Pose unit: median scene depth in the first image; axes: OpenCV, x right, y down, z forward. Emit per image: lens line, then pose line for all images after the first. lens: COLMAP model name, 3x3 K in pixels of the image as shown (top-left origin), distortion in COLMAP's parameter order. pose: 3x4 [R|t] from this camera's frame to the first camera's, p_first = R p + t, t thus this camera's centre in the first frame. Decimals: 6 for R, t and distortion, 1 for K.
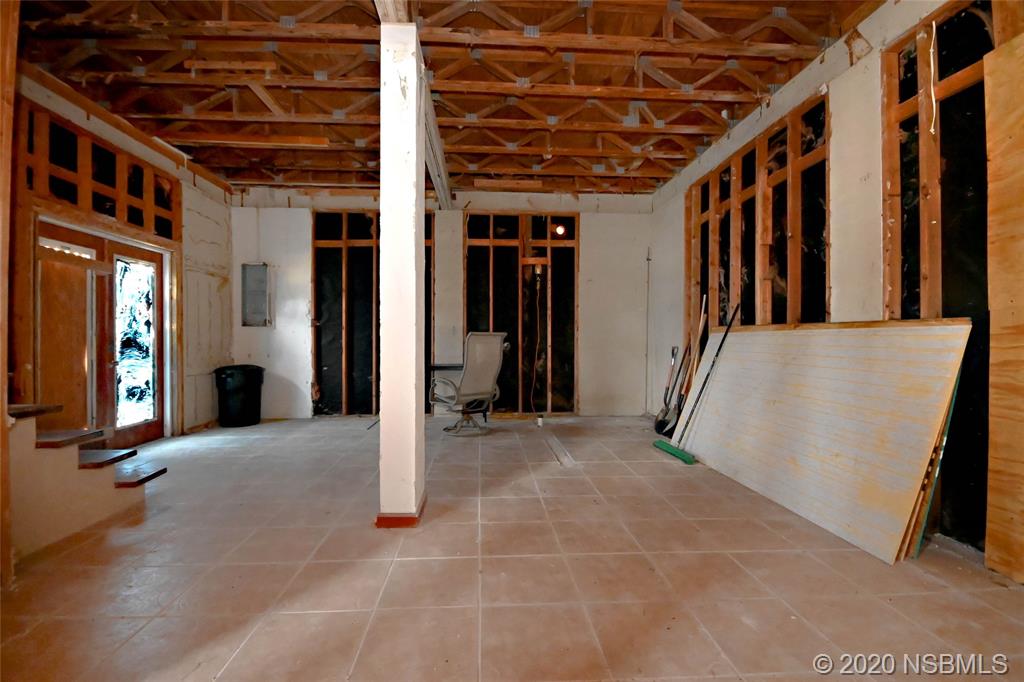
lens RADIAL K [[441.6, 0, 496.8], [0, 441.6, 338.1], [0, 0, 1]] dist [0.008230, -0.008900]
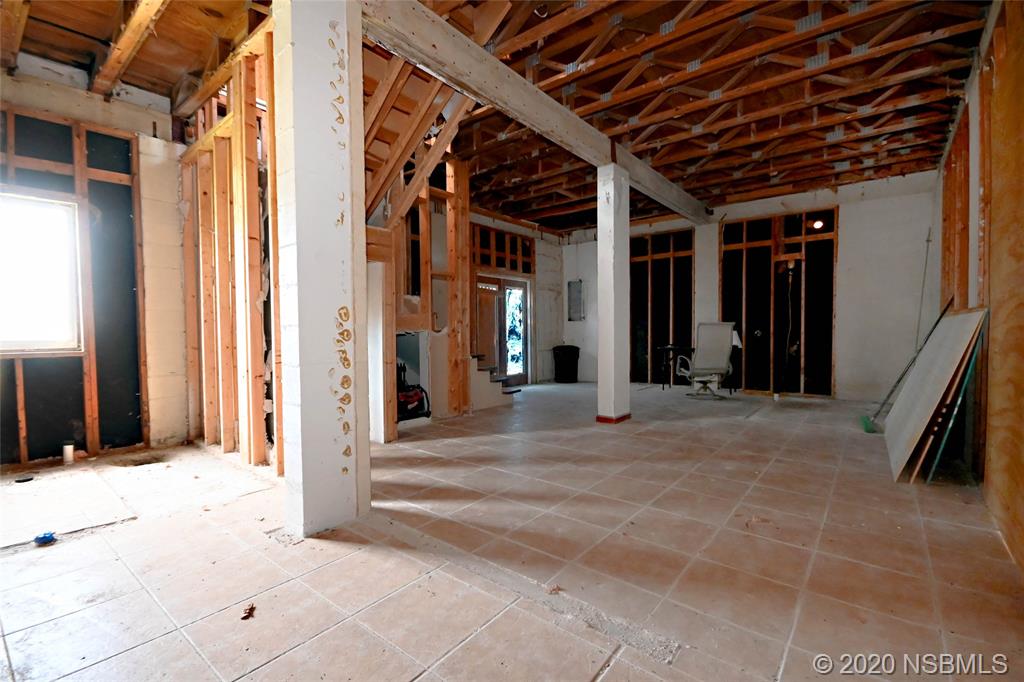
lens RADIAL K [[441.6, 0, 516.4], [0, 441.6, 341.7], [0, 0, 1]] dist [0.008230, -0.008900]
pose [[0.750789, 0.010051, -0.660465, 0.417469], [0.009566, 0.999614, 0.026087, 0.004778], [0.660473, -0.025904, 0.750403, -0.395170]]
